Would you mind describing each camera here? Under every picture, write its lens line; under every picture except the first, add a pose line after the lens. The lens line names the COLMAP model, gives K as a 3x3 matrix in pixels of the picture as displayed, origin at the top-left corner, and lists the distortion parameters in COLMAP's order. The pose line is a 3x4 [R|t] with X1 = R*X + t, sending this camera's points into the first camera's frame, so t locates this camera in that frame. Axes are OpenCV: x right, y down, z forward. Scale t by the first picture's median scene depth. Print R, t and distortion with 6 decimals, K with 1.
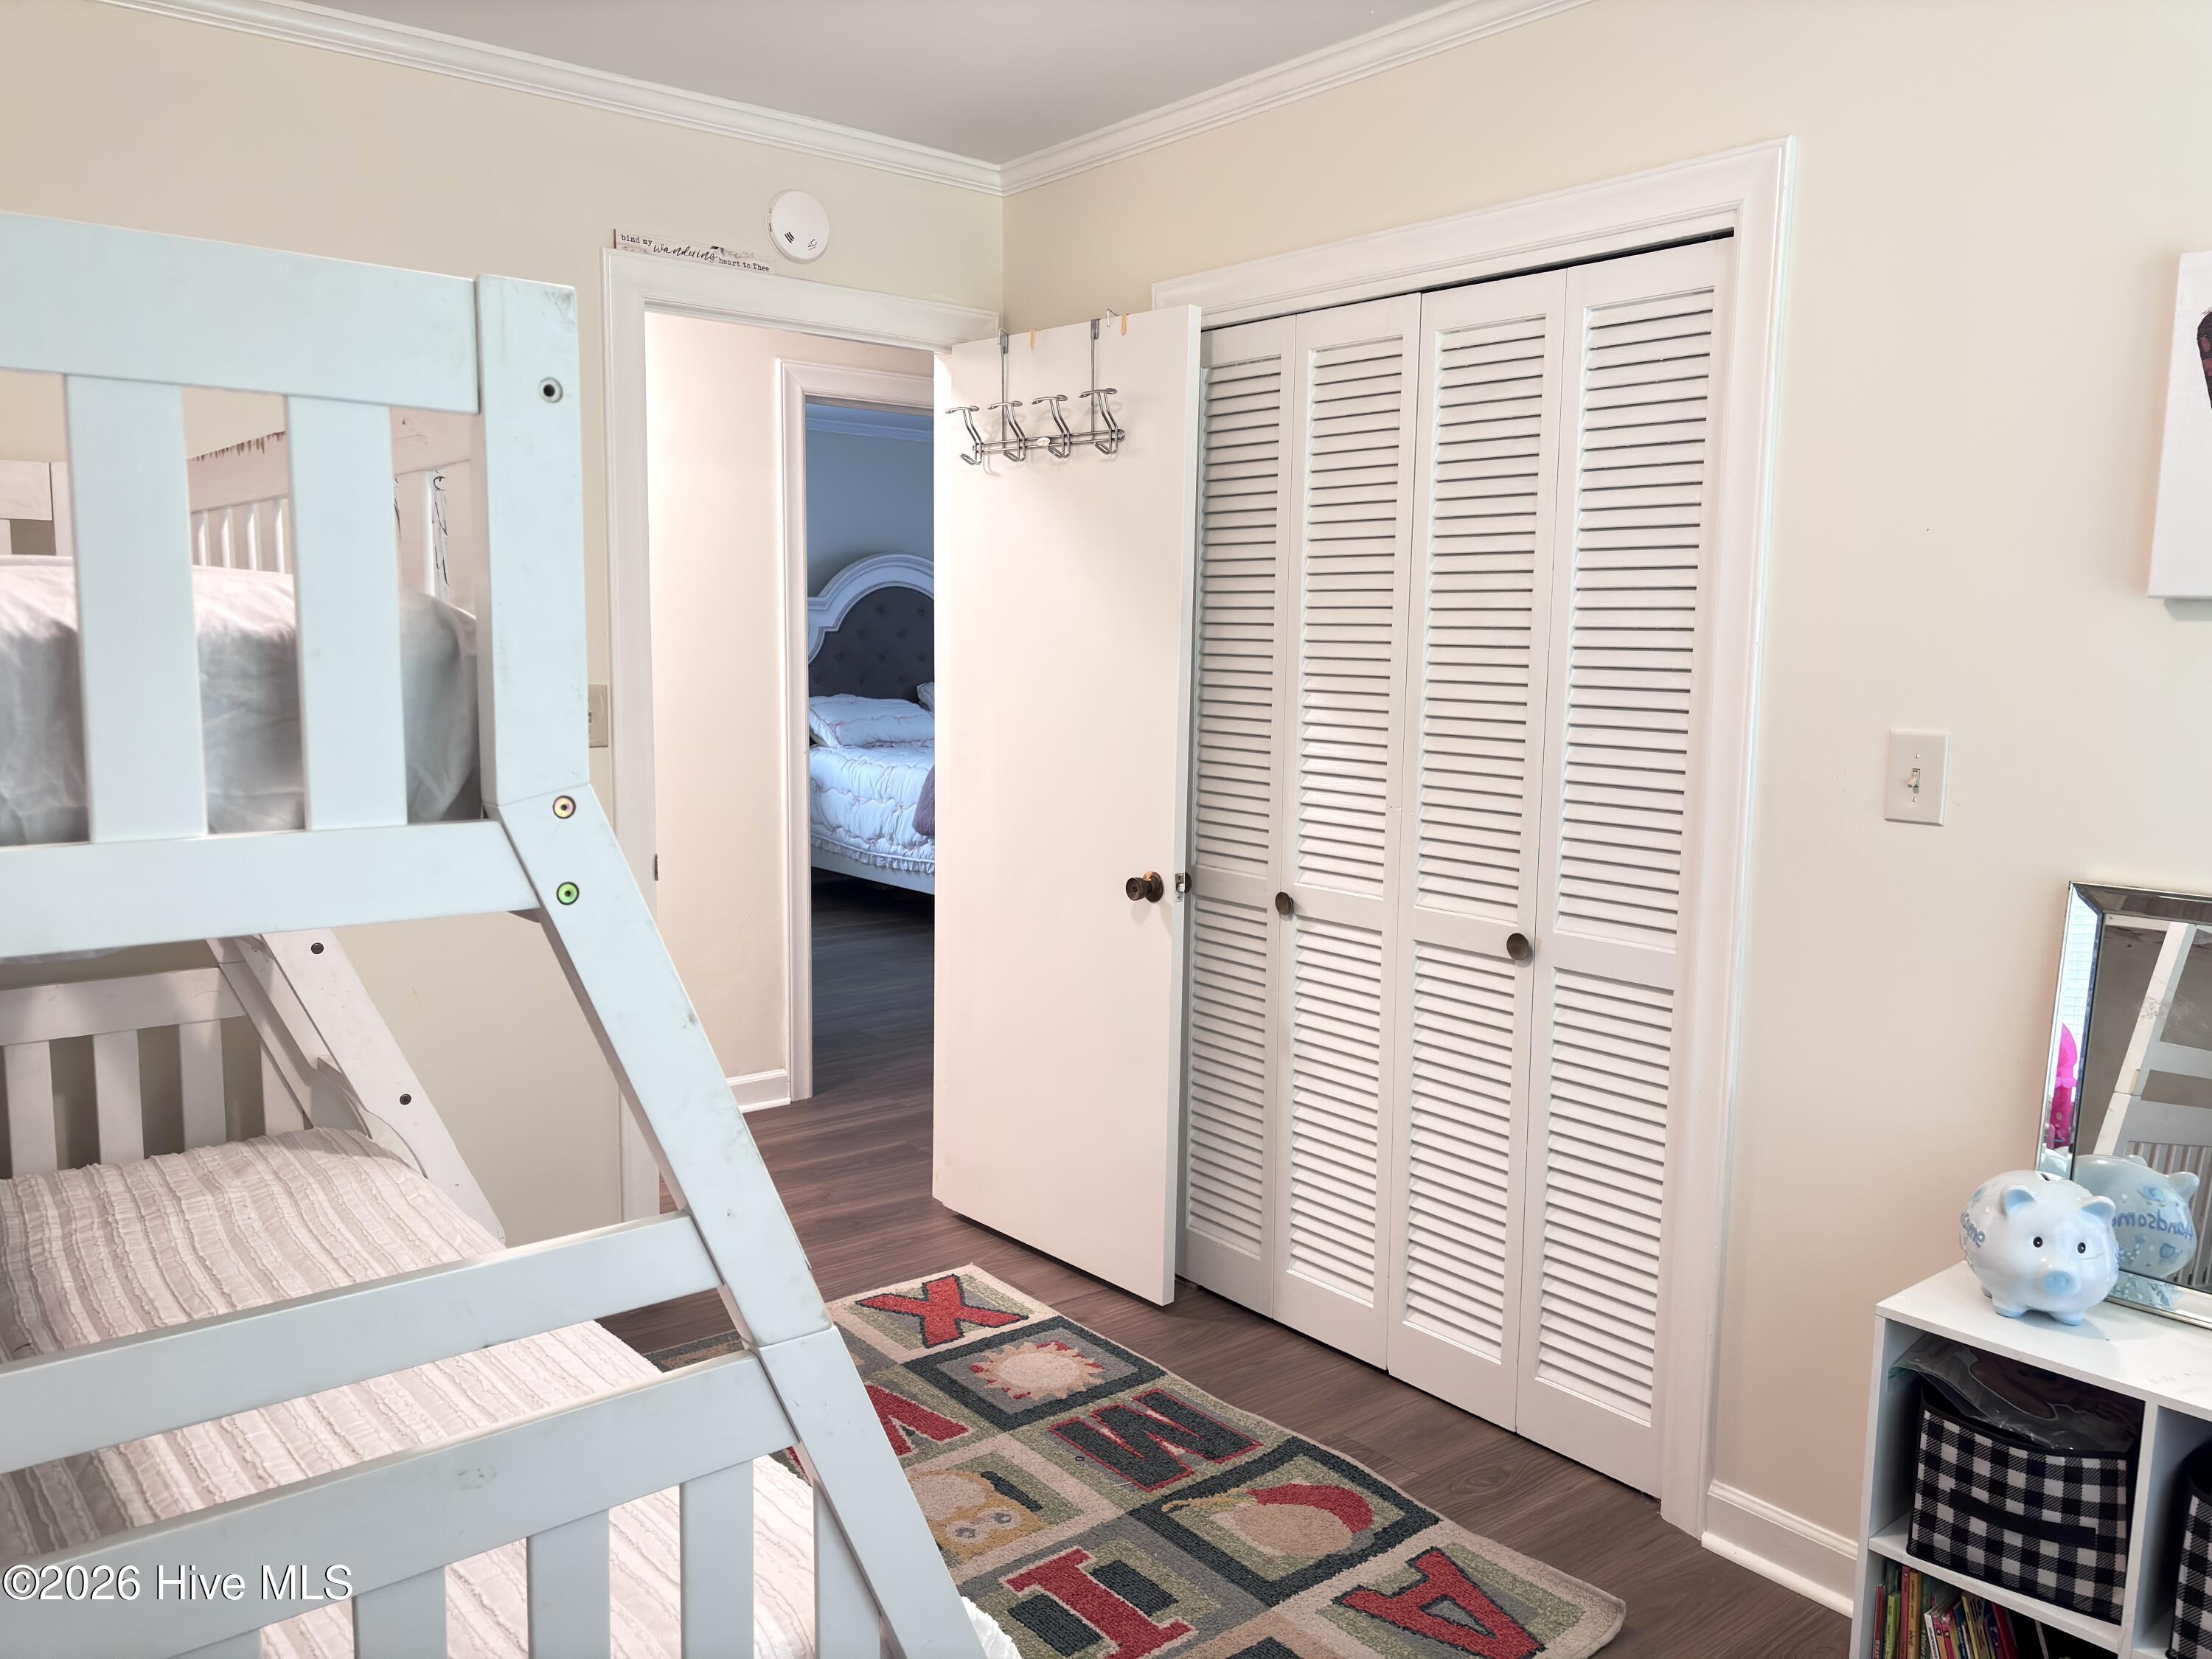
lens RADIAL K [[1647.0, 0, 1106.0], [0, 1647.0, 829.5], [0, 0, 1]] dist [0.007629, -0.002271]
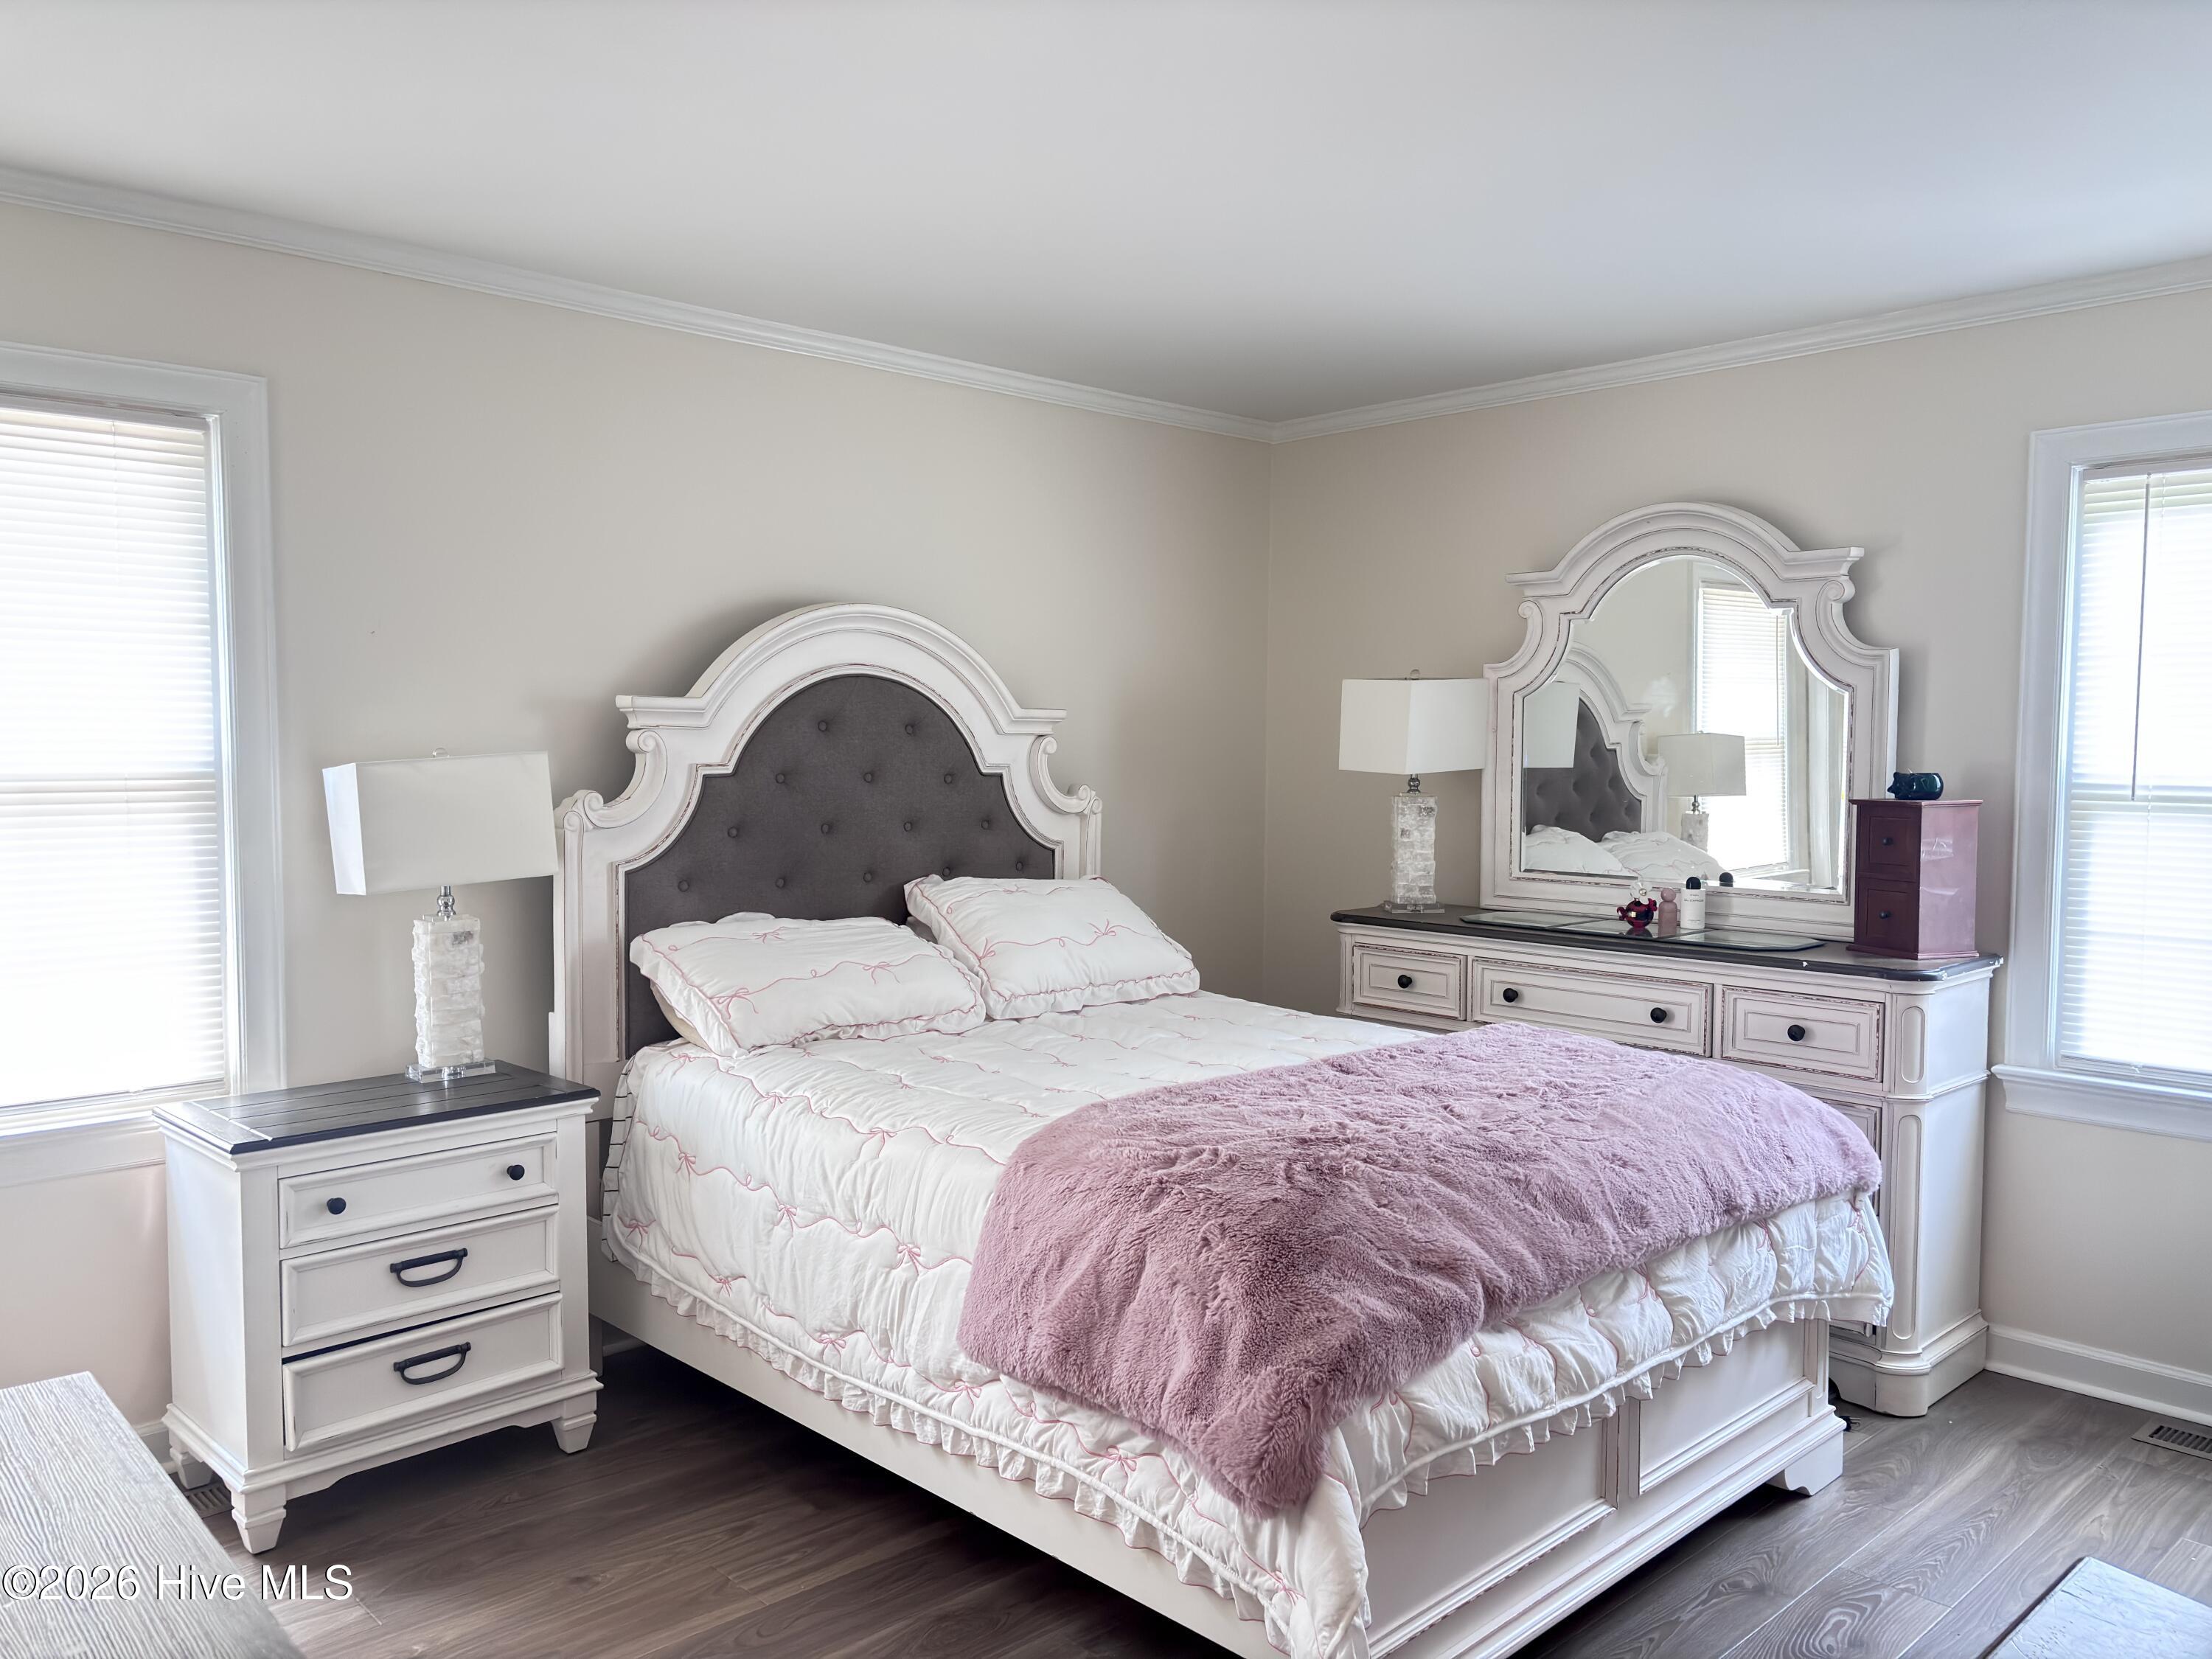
lens RADIAL K [[1647.0, 0, 1106.0], [0, 1647.0, 829.5], [0, 0, 1]] dist [0.007629, -0.002271]
pose [[0.997652, -0.015308, 0.066753, -0.097311], [0.019714, 0.997635, -0.065848, -0.078052], [-0.065588, 0.067009, 0.995594, 0.583414]]
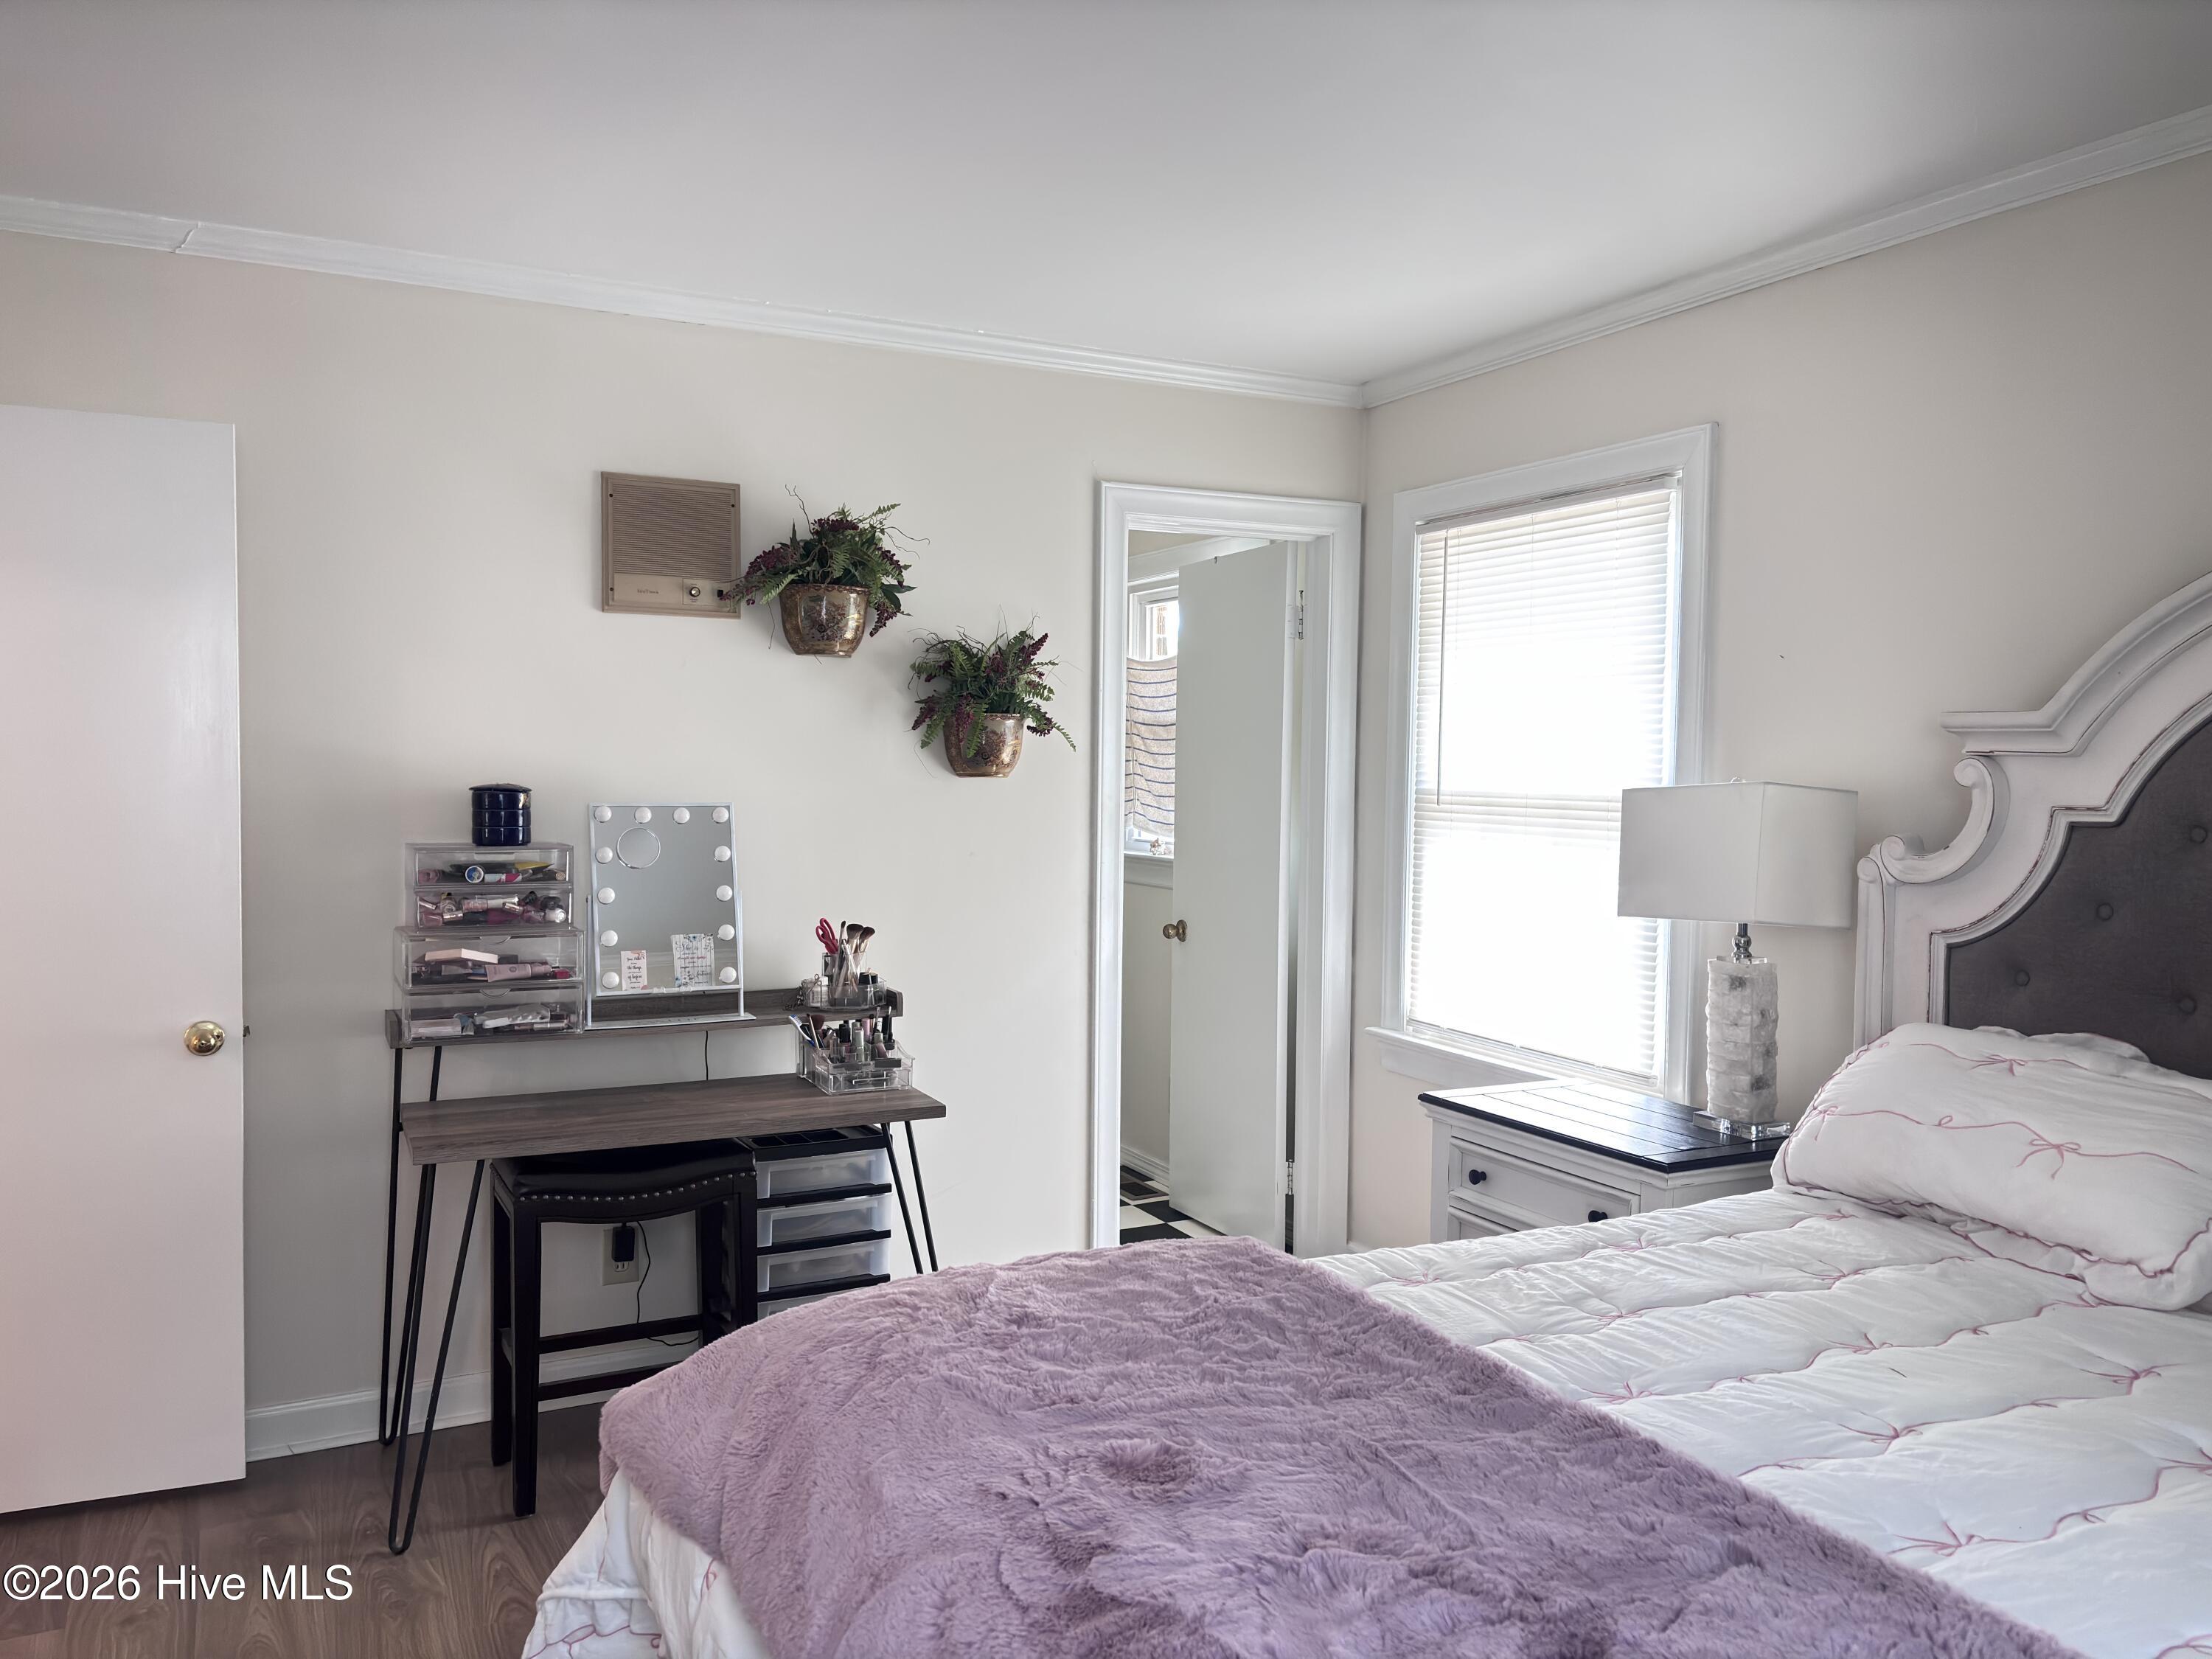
lens RADIAL K [[1647.0, 0, 1106.0], [0, 1647.0, 829.5], [0, 0, 1]] dist [0.007629, -0.002271]
pose [[-0.217549, 0.020667, -0.975830, 0.160221], [-0.136805, 0.989261, 0.051451, -0.114574], [0.966414, 0.144692, -0.212386, 0.928531]]
